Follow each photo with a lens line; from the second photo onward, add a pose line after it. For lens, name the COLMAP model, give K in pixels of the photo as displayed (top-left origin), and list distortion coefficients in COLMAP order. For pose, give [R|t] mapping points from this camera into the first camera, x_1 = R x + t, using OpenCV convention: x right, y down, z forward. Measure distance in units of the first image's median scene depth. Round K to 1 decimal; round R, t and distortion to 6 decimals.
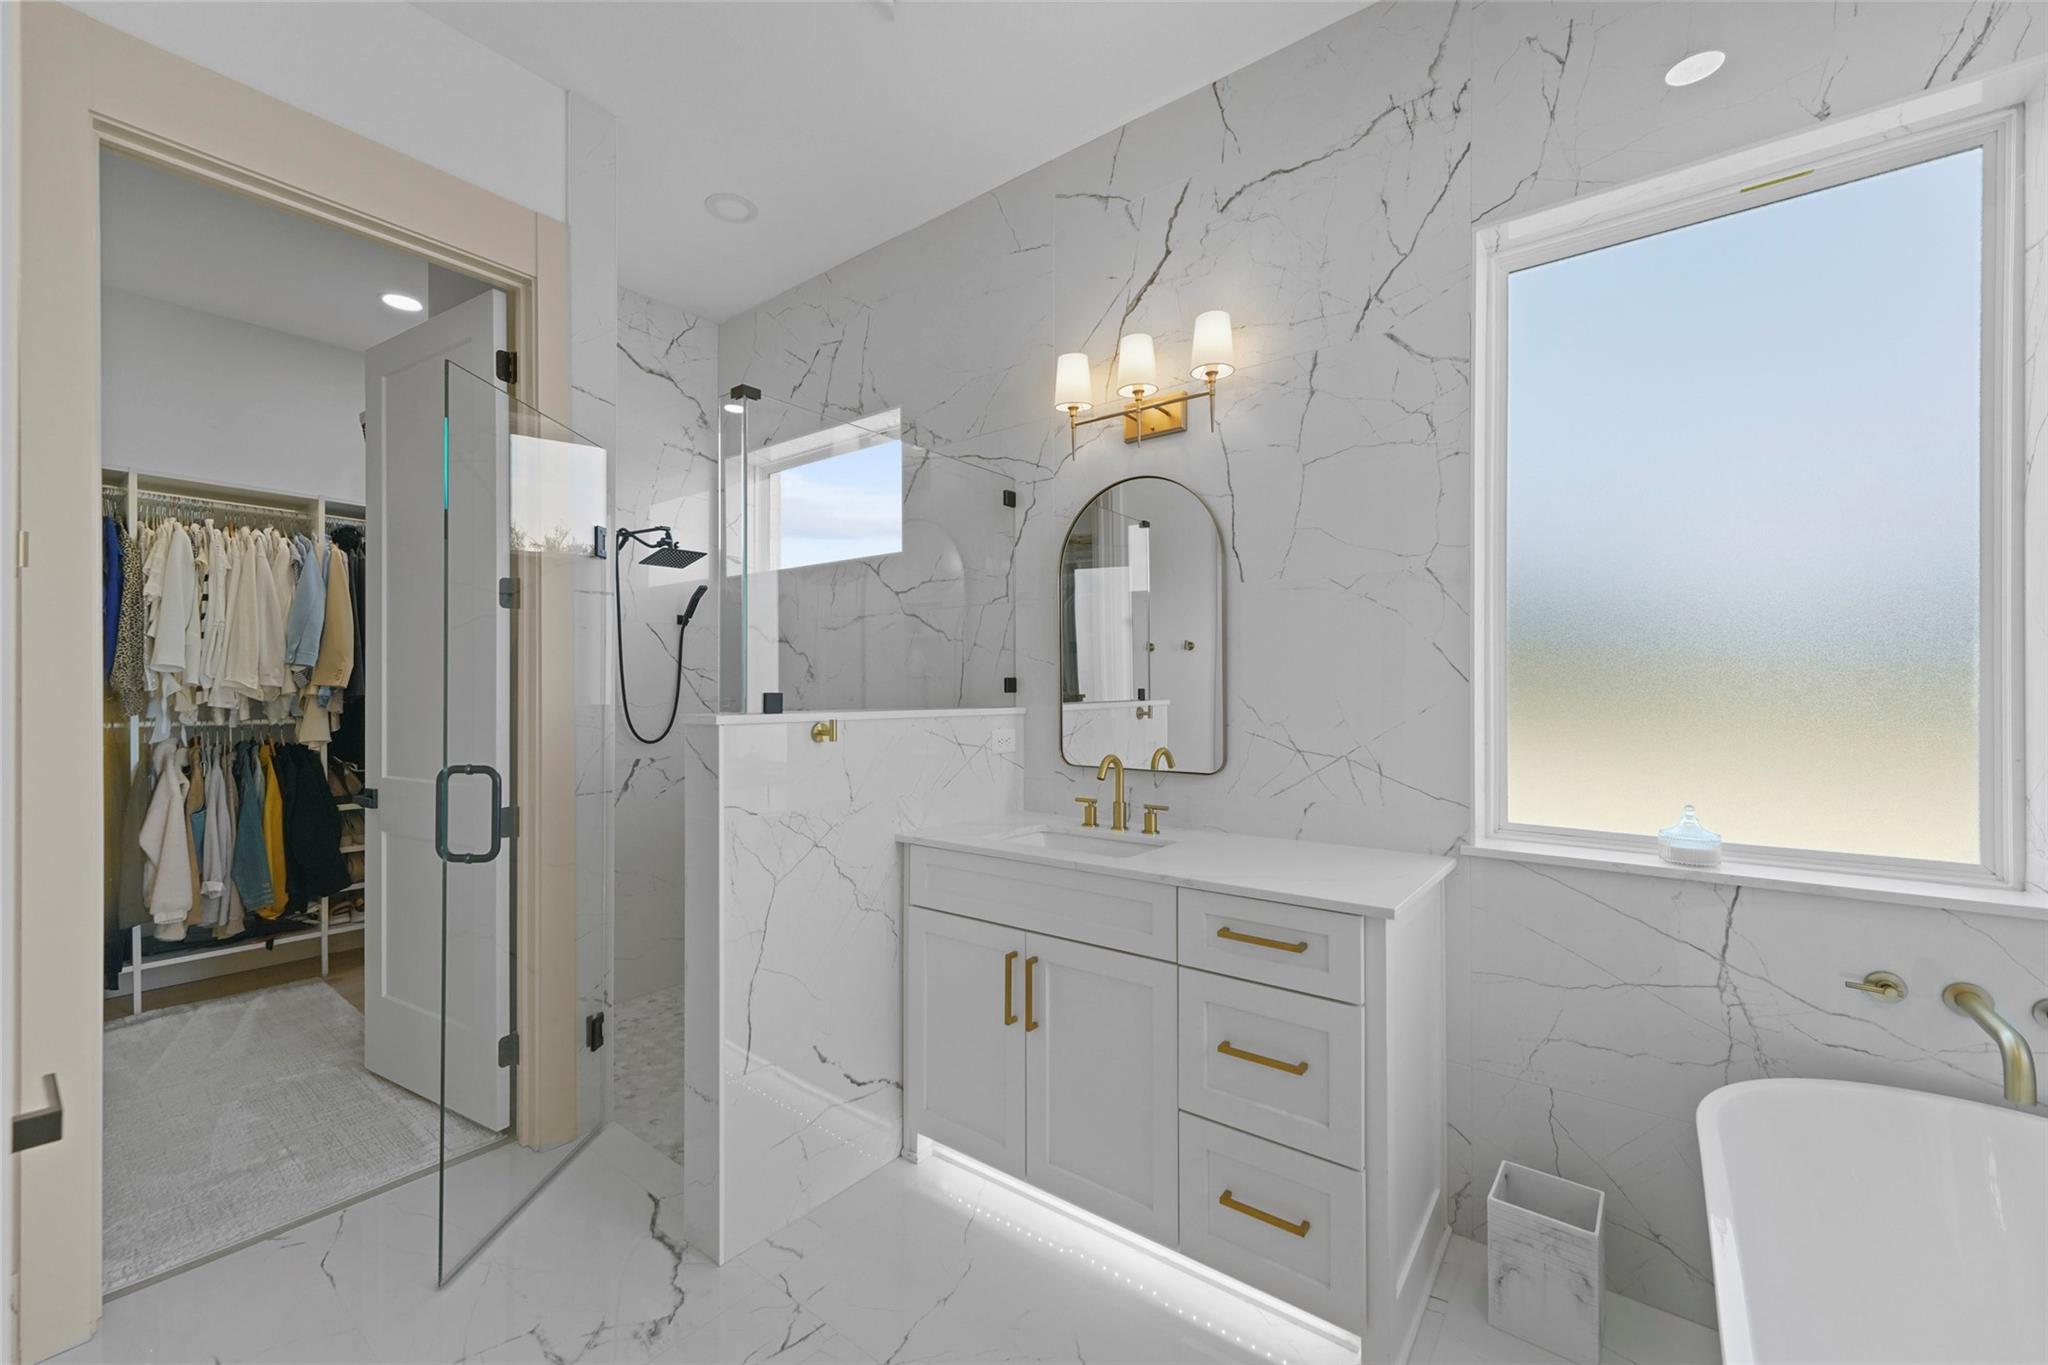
lens RADIAL K [[813.5, 0, 1011.5], [0, 813.5, 688.1], [0, 0, 1]] dist [0.001470, 0.000160]
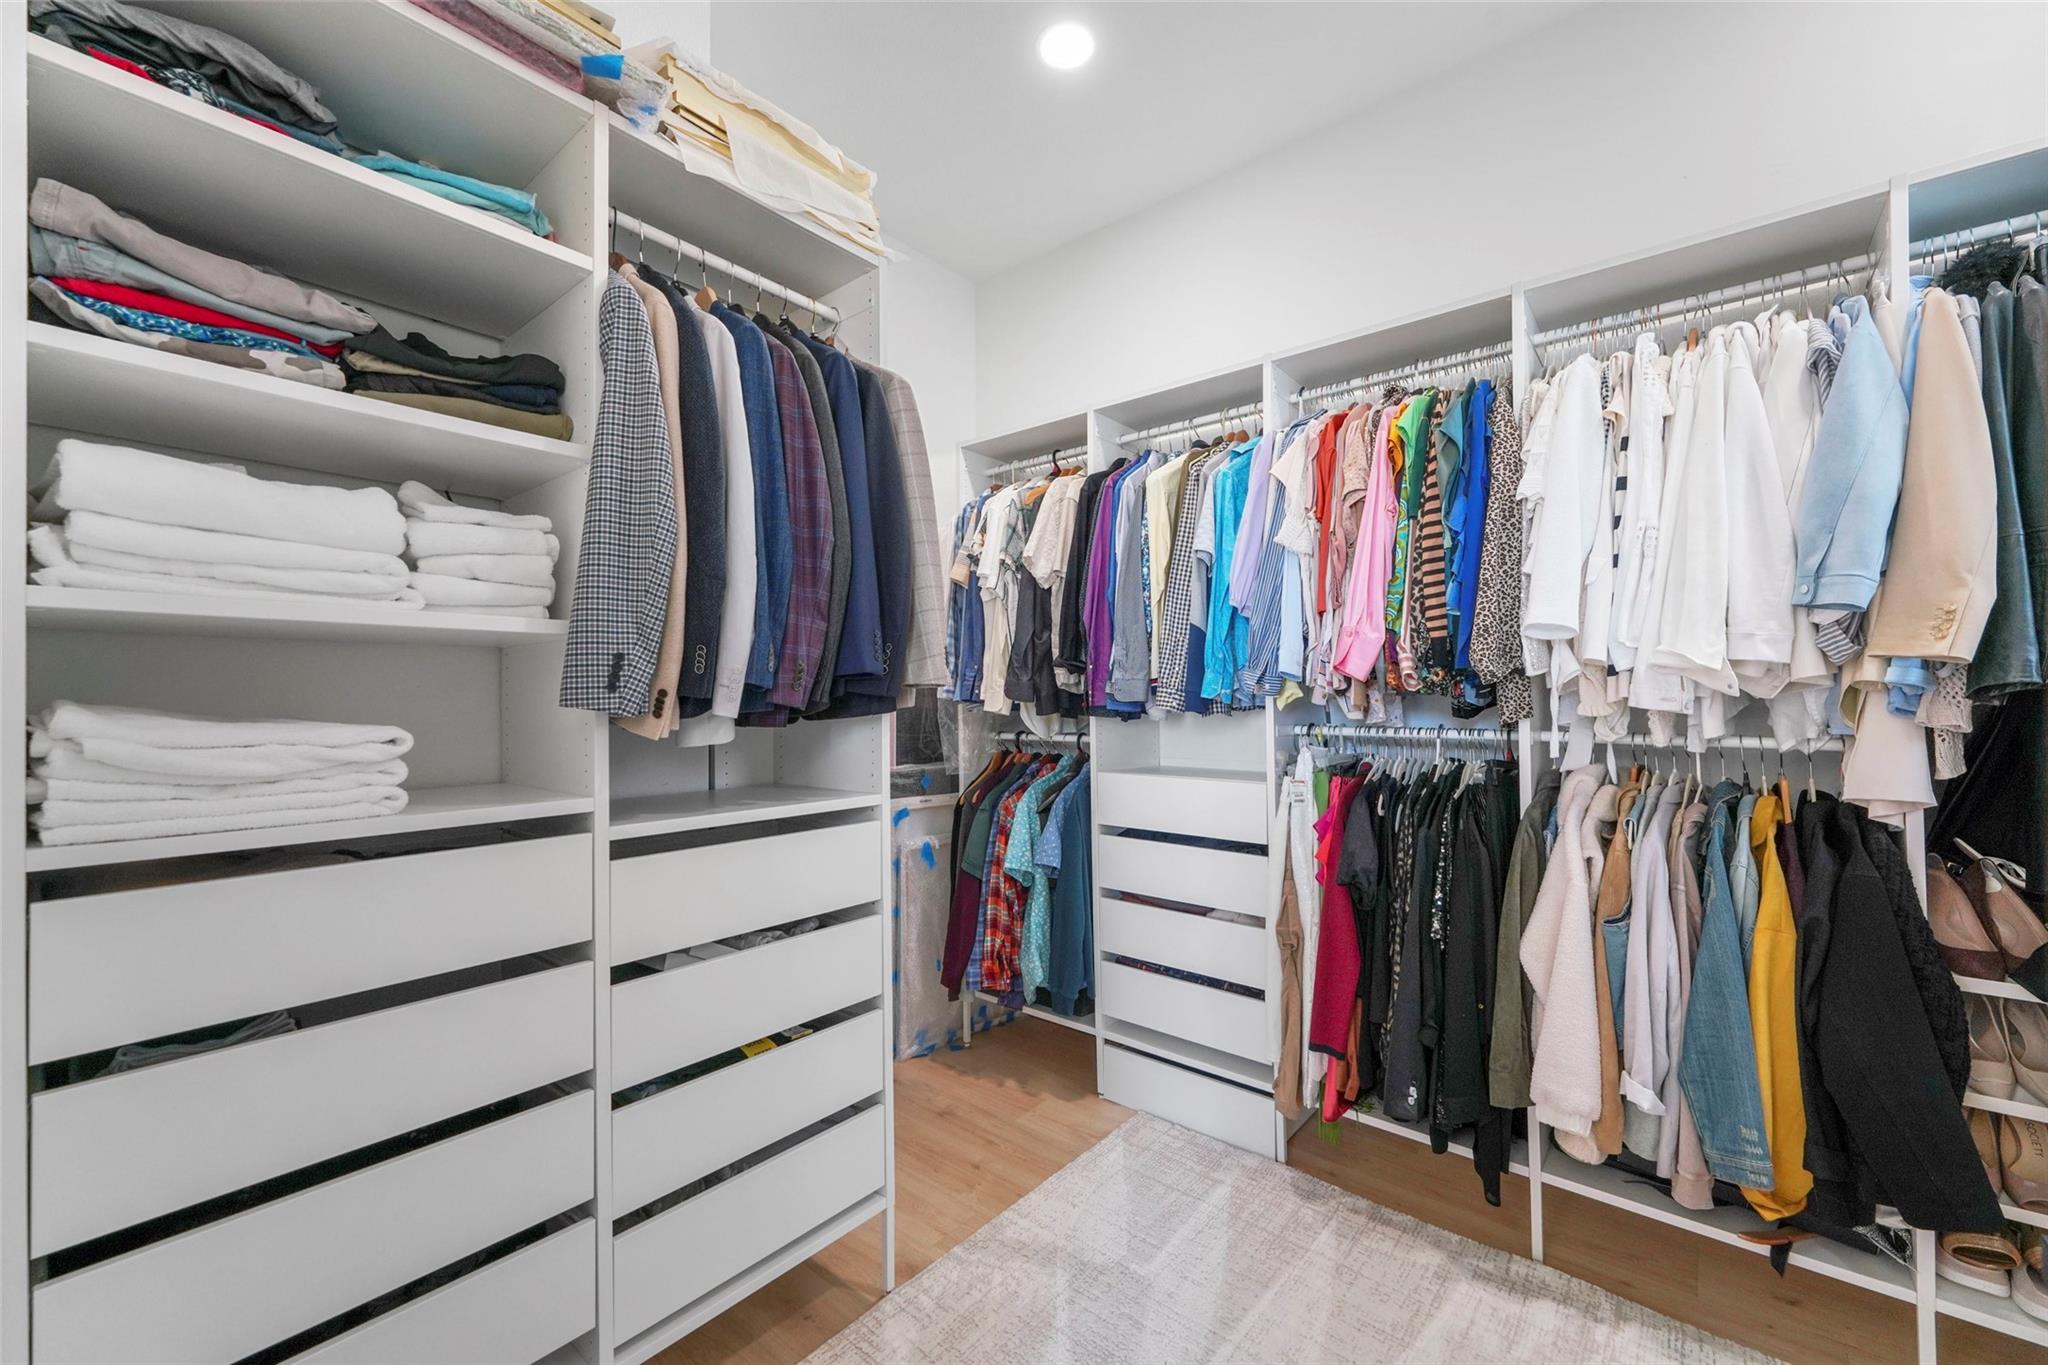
lens RADIAL K [[790.8, 0, 1024.0], [0, 790.8, 682.5], [0, 0, 1]] dist [-0.000125, -0.000391]
pose [[-0.036655, -0.010802, -0.999270, -0.479675], [0.005364, 0.999925, -0.011006, 0.010685], [0.999314, -0.005764, -0.036594, 0.625910]]
